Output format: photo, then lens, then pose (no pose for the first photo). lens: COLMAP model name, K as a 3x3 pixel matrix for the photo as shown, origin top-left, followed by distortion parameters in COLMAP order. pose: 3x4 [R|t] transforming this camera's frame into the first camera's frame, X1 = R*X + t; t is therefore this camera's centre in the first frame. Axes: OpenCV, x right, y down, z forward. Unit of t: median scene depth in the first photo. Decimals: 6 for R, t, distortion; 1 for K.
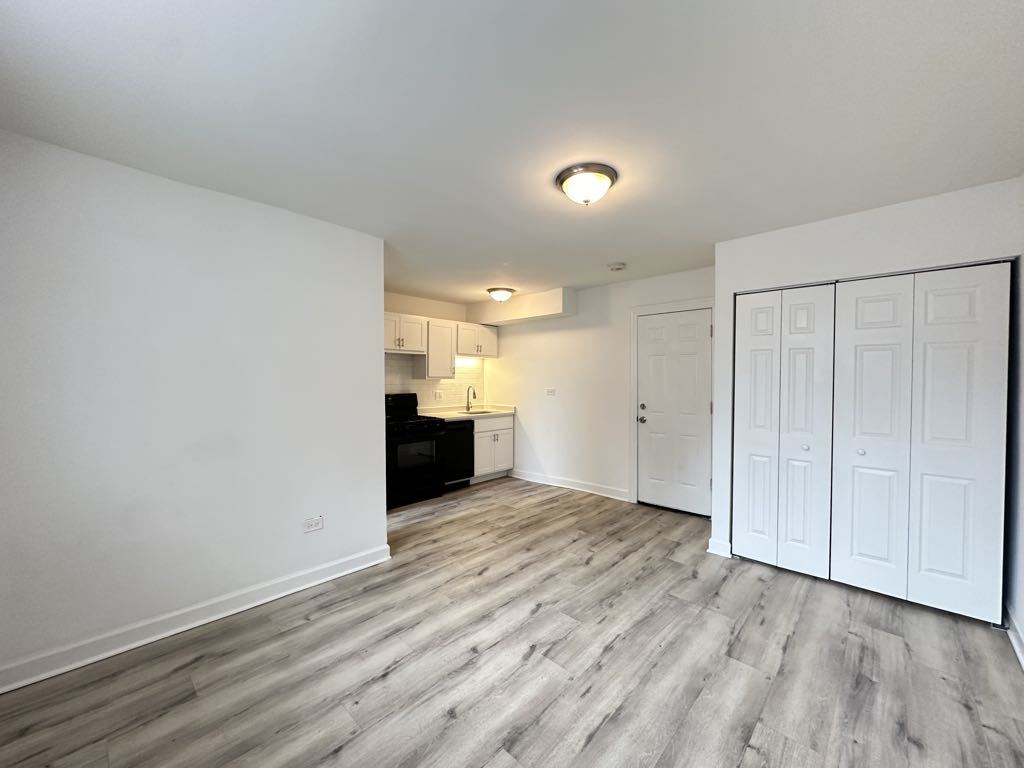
lens RADIAL K [[408.0, 0, 512.0], [0, 408.0, 384.0], [0, 0, 1]] dist [-0.002225, 0.000169]
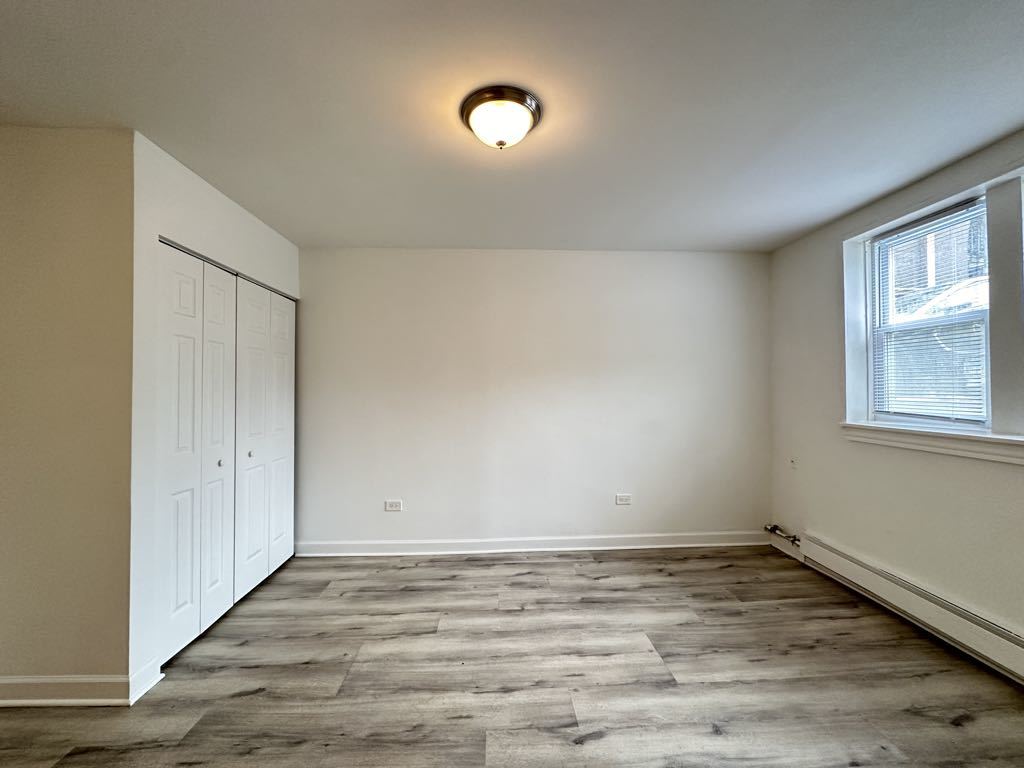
lens RADIAL K [[408.0, 0, 512.0], [0, 408.0, 384.0], [0, 0, 1]] dist [-0.002225, 0.000169]
pose [[-0.718935, 0.008188, 0.695029, -0.258978], [0.010035, 0.999949, -0.001400, 0.003391], [-0.695005, 0.005968, -0.718980, 1.109459]]
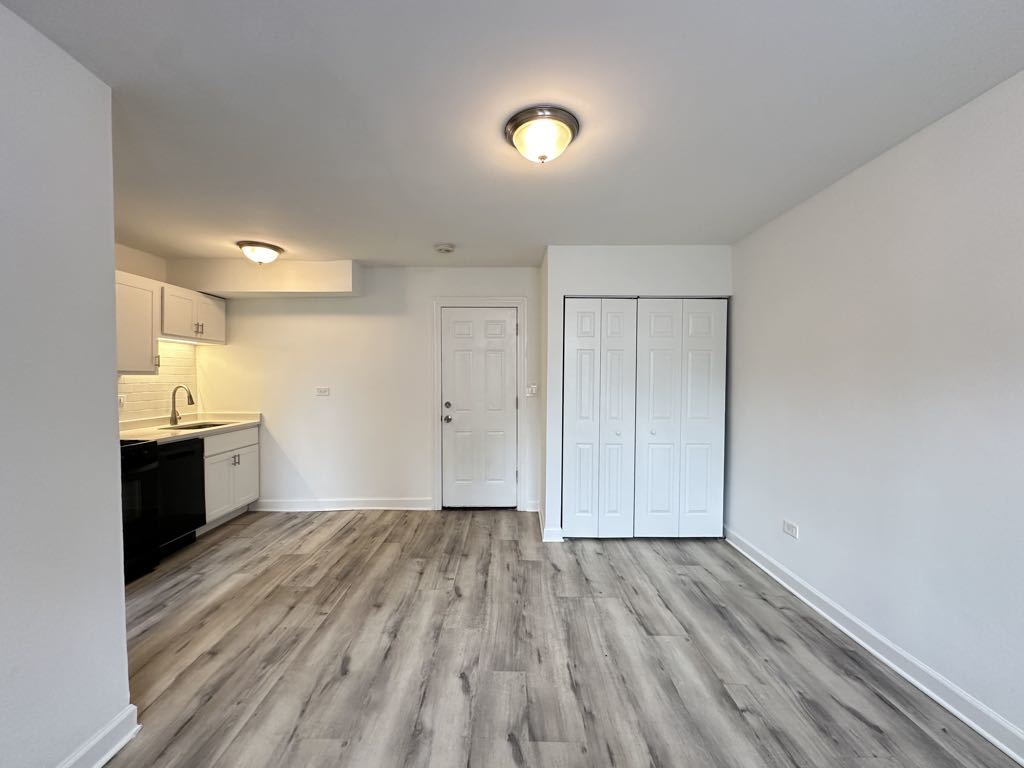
lens RADIAL K [[408.0, 0, 512.0], [0, 408.0, 384.0], [0, 0, 1]] dist [-0.002225, 0.000169]
pose [[0.726364, -0.013125, 0.687185, -0.308843], [0.007063, 0.999907, 0.011632, -0.003296], [-0.687274, -0.003596, 0.726389, 0.322328]]
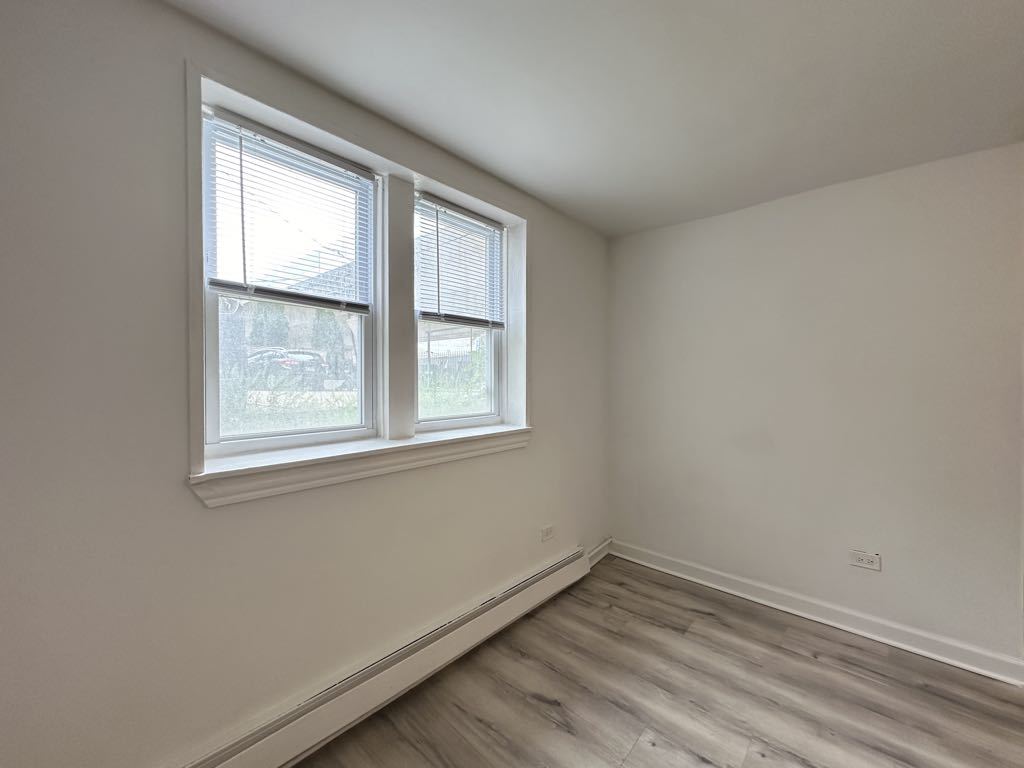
lens RADIAL K [[408.0, 0, 512.0], [0, 408.0, 384.0], [0, 0, 1]] dist [-0.002225, 0.000169]
pose [[0.024482, 0.011735, -0.999631, 0.259779], [-0.010161, 0.999882, 0.011489, -0.003692], [0.999649, 0.009876, 0.024598, 0.251252]]
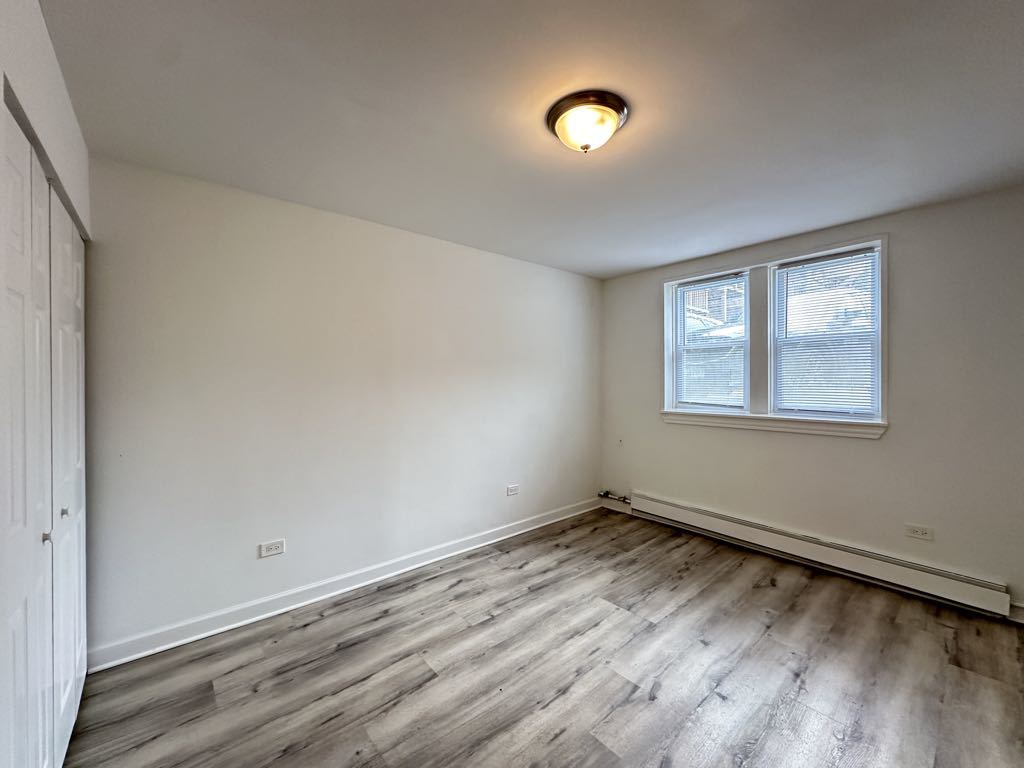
lens RADIAL K [[408.0, 0, 512.0], [0, 408.0, 384.0], [0, 0, 1]] dist [-0.002225, 0.000169]
pose [[-0.993408, 0.000212, 0.114634, 0.168494], [0.002278, 0.999837, 0.017887, -0.013072], [-0.114611, 0.018030, -0.993247, 1.285478]]
